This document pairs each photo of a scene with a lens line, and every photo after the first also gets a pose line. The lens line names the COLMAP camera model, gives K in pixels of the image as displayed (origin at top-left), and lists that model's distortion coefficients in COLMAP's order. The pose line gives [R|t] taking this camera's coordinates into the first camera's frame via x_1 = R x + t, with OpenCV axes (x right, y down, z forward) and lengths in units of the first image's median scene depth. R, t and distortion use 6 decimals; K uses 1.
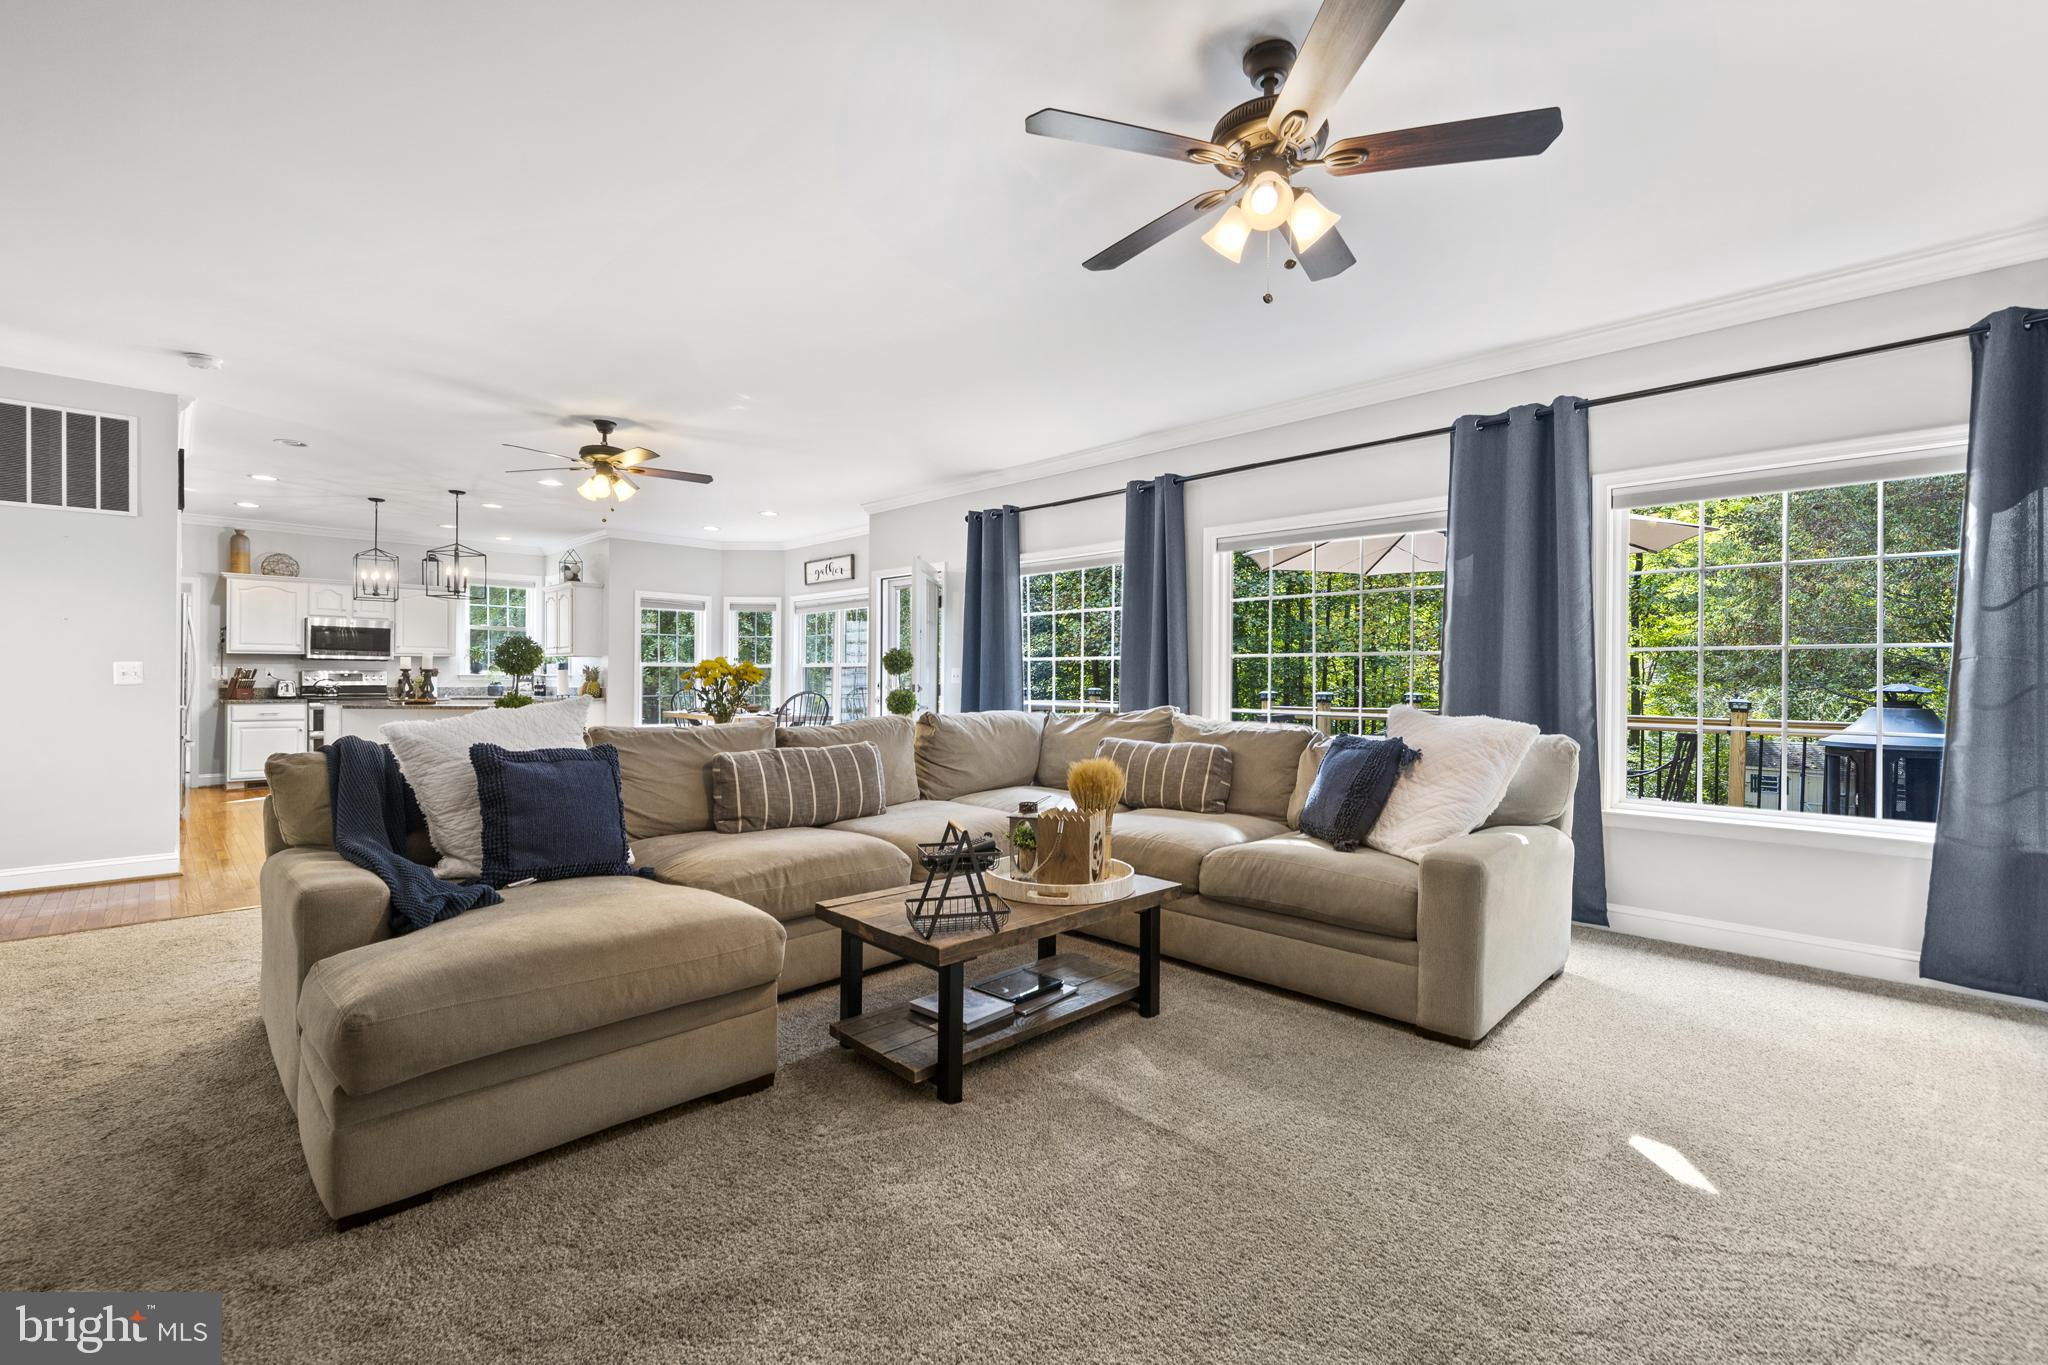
lens RADIAL K [[928.9, 0, 1004.0], [0, 928.9, 677.6], [0, 0, 1]] dist [0.000798, -0.000189]
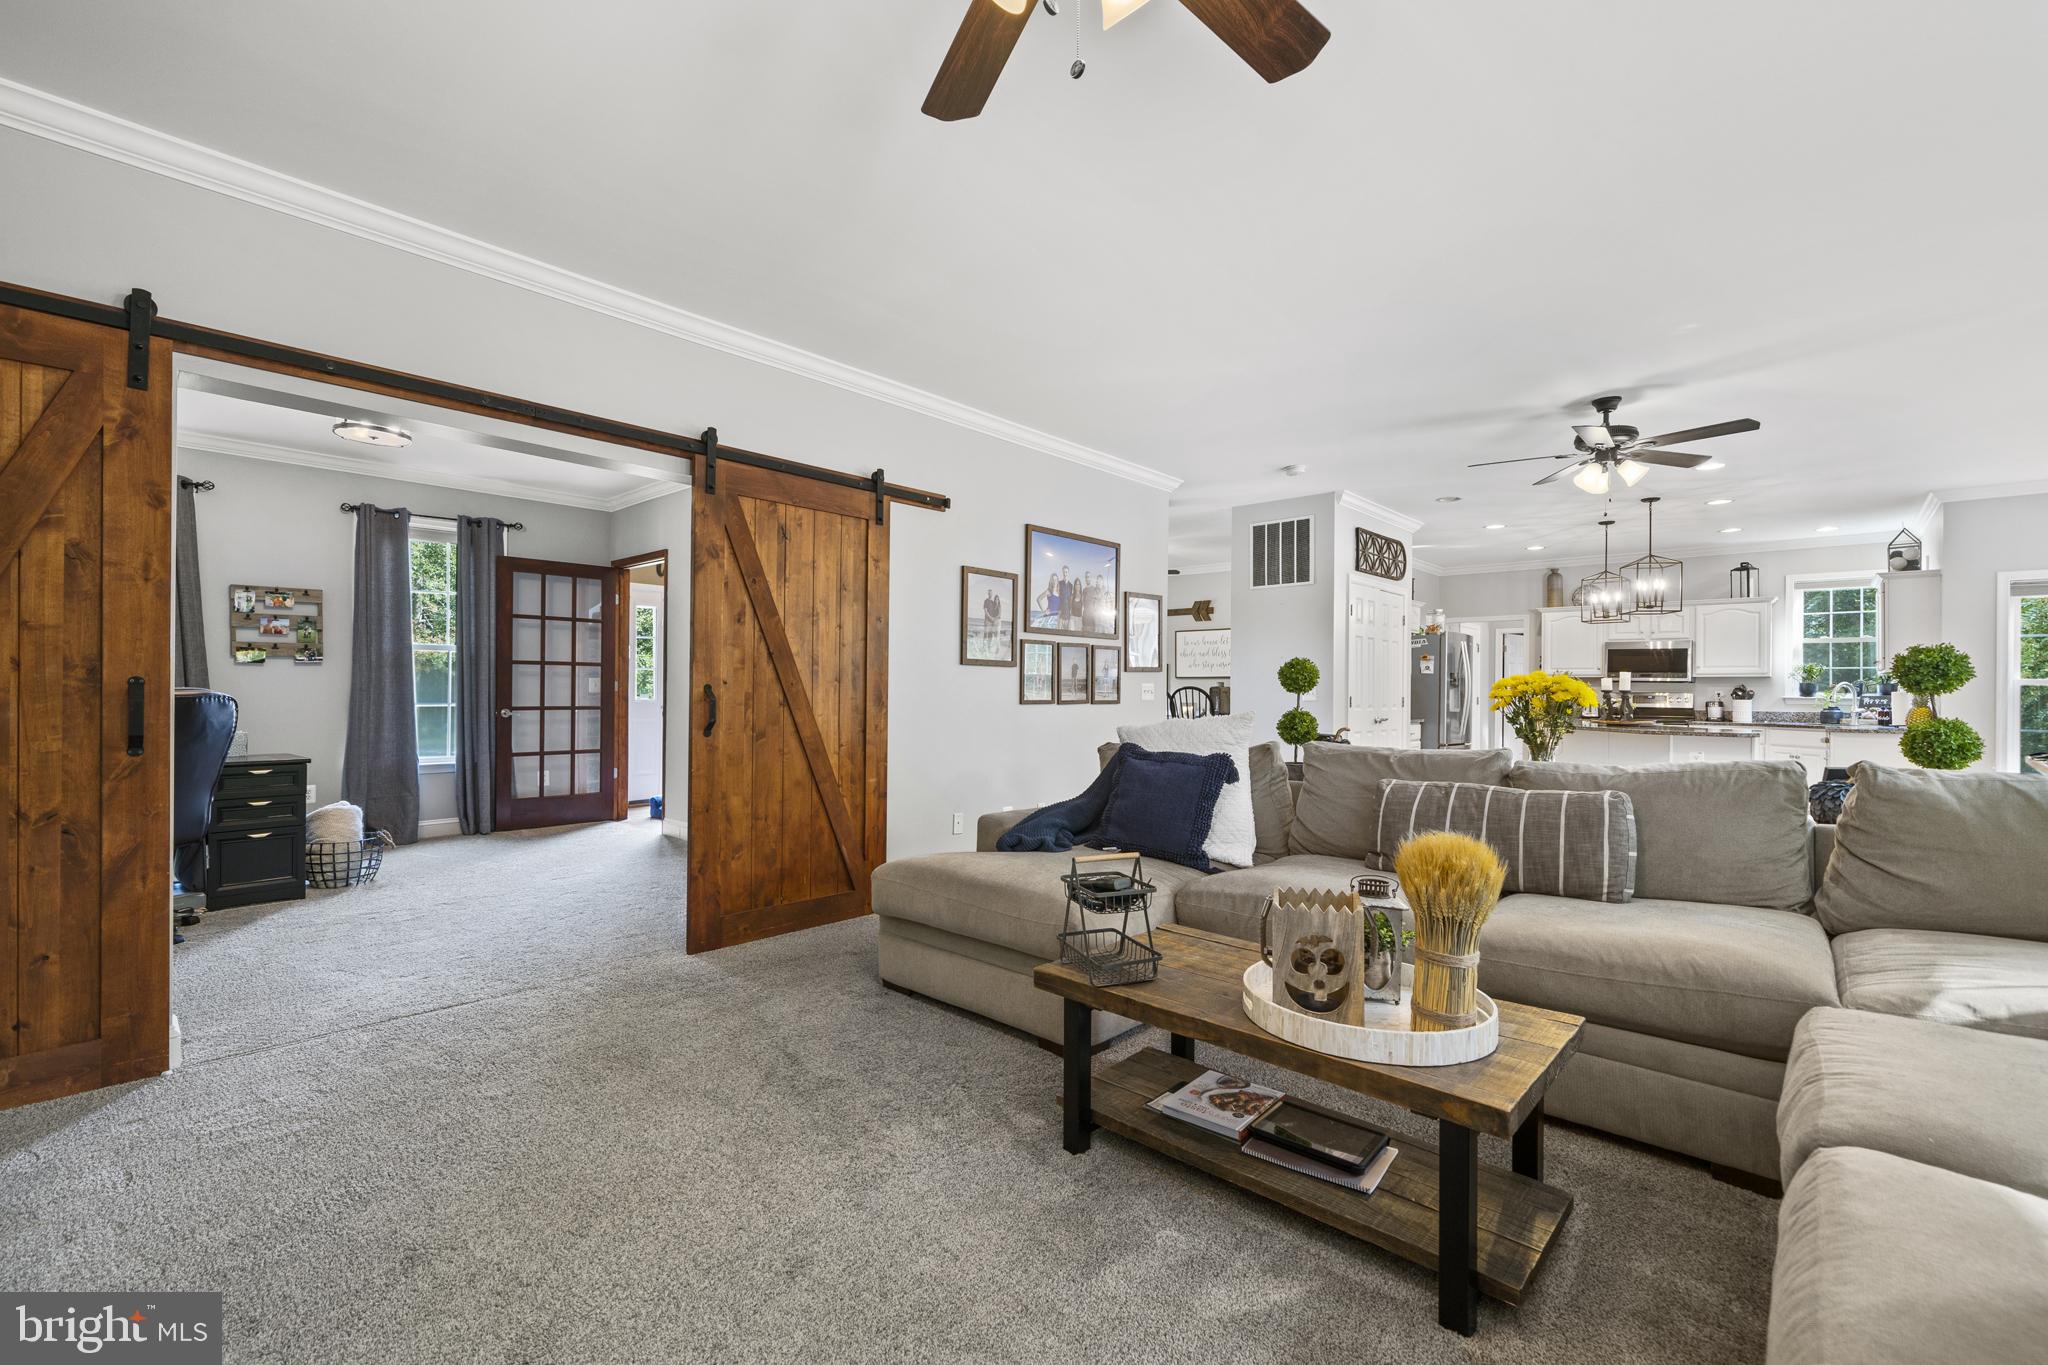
lens RADIAL K [[928.9, 0, 1004.0], [0, 928.9, 677.6], [0, 0, 1]] dist [0.000798, -0.000189]
pose [[-0.005093, -0.018847, -0.999809, 0.423089], [-0.010265, 0.999771, -0.018794, 0.002956], [0.999934, 0.010167, -0.005286, 0.450719]]
